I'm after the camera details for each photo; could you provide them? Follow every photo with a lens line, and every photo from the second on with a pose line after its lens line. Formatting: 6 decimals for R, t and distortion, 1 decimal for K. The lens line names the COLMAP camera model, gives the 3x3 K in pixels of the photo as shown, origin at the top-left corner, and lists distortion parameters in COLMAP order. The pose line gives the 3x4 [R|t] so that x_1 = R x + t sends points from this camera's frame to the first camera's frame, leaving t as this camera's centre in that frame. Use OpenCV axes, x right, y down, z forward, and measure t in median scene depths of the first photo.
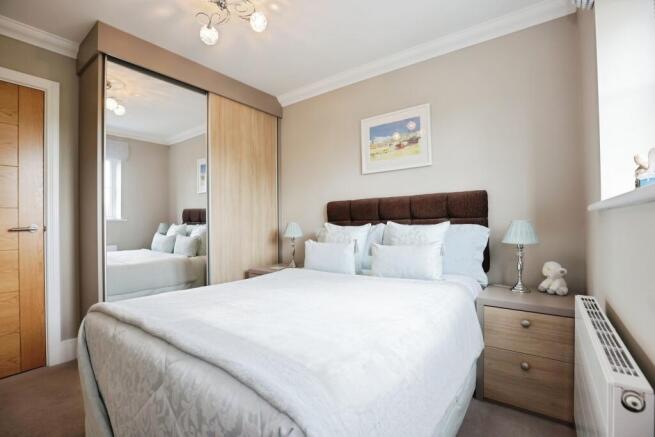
lens RADIAL K [[308.7, 0, 321.4], [0, 308.7, 225.0], [0, 0, 1]] dist [-0.001535, -0.000128]
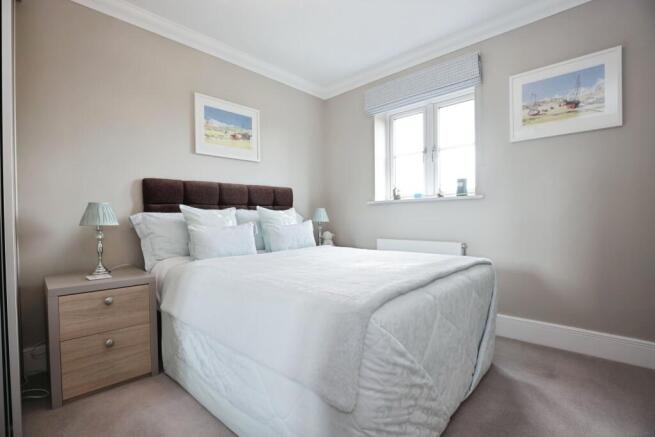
lens RADIAL K [[308.7, 0, 321.4], [0, 308.7, 225.0], [0, 0, 1]] dist [-0.001535, -0.000128]
pose [[0.120501, -0.030383, 0.992248, -0.799779], [-0.008883, 0.999459, 0.031682, 0.015219], [-0.992673, -0.012632, 0.120166, 0.572663]]
